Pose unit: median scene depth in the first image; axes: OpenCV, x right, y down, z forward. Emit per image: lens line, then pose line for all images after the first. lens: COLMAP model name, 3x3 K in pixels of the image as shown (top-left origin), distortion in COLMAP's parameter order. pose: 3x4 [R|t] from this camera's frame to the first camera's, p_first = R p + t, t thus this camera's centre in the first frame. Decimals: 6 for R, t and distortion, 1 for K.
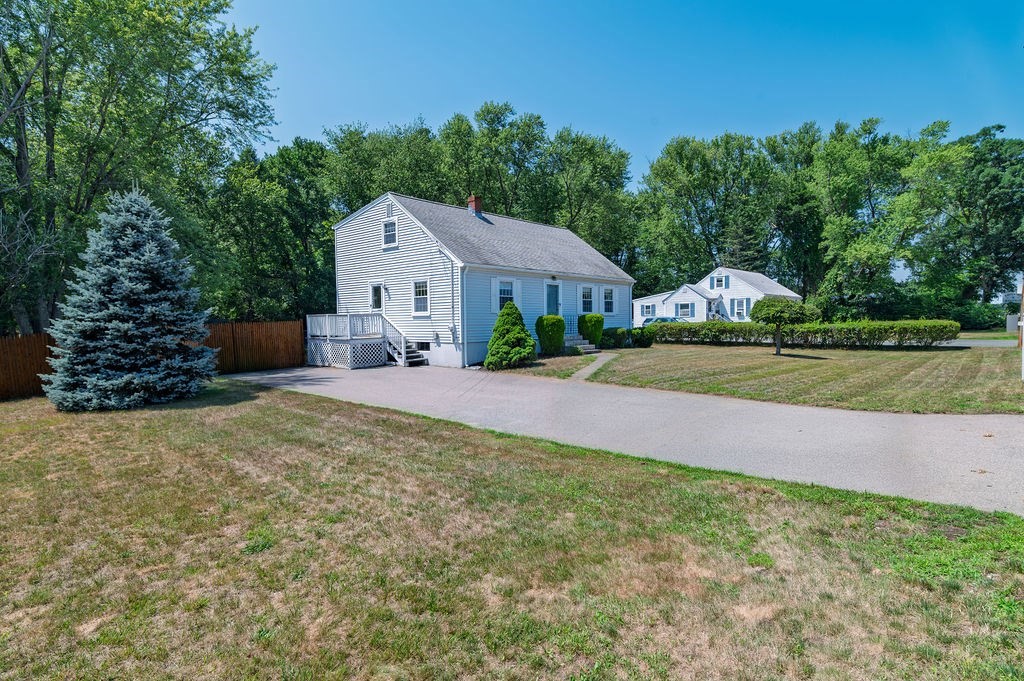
lens RADIAL K [[555.4, 0, 516.0], [0, 555.4, 352.1], [0, 0, 1]] dist [0.000371, -0.001396]
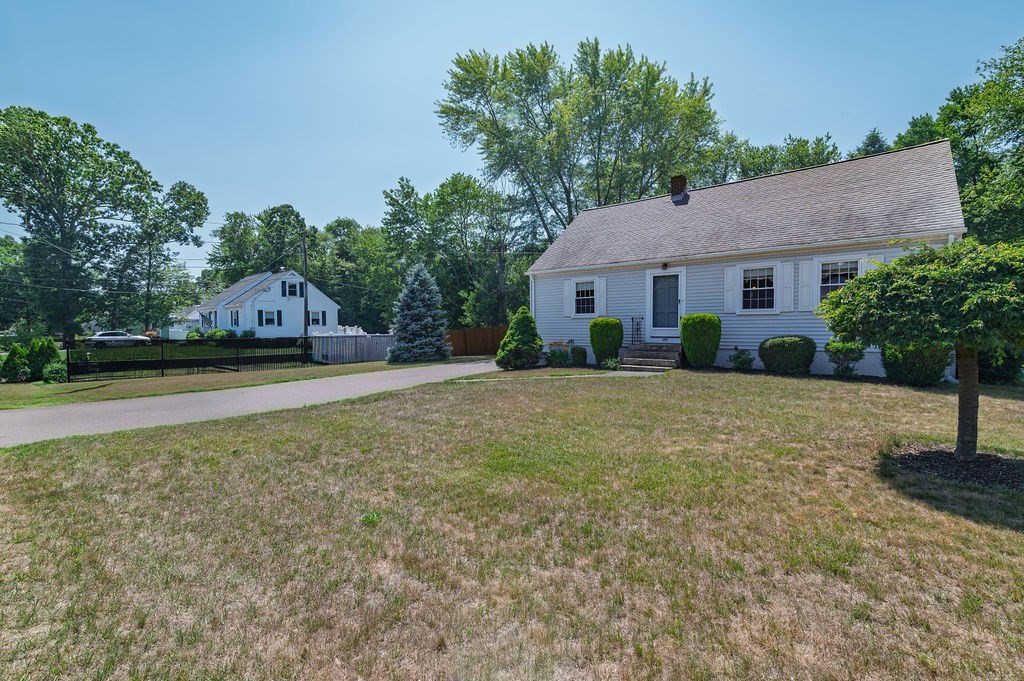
lens RADIAL K [[469.6, 0, 512.0], [0, 469.6, 340.5], [0, 0, 1]] dist [0.013853, -0.000019]
pose [[0.026060, 0.046330, -0.998586, 0.683144], [-0.041061, 0.998132, 0.045237, -0.052648], [0.998817, 0.039824, 0.027913, 0.765407]]
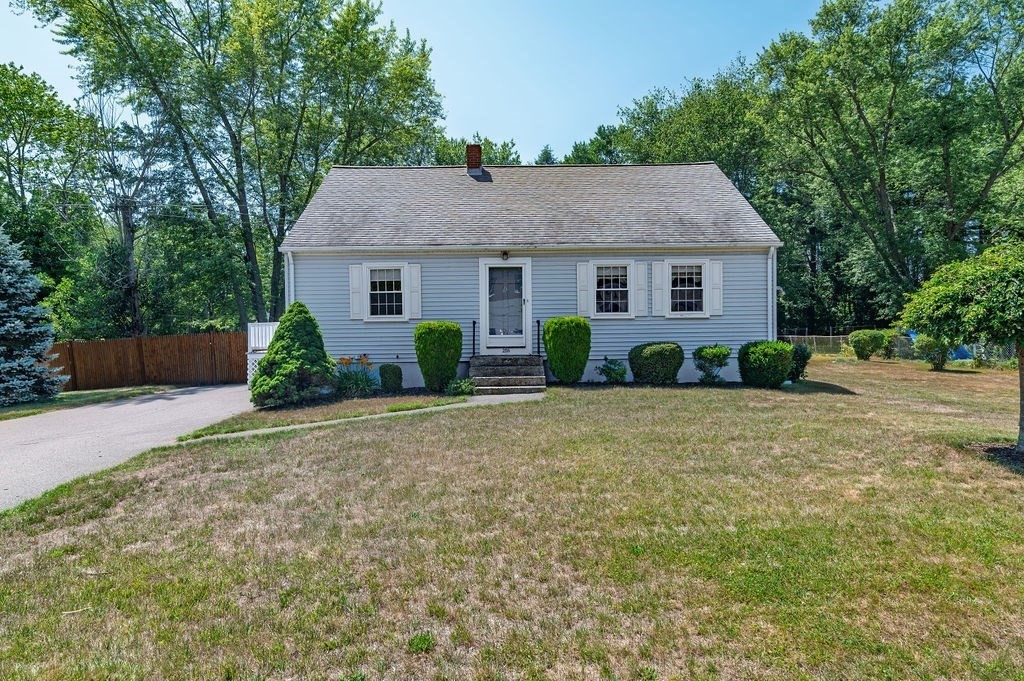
lens RADIAL K [[555.4, 0, 516.0], [0, 555.4, 352.1], [0, 0, 1]] dist [0.000371, -0.001396]
pose [[0.667944, 0.036830, -0.743300, 0.496317], [-0.034523, 0.999233, 0.018488, -0.043093], [0.743410, 0.013312, 0.668703, 0.612267]]
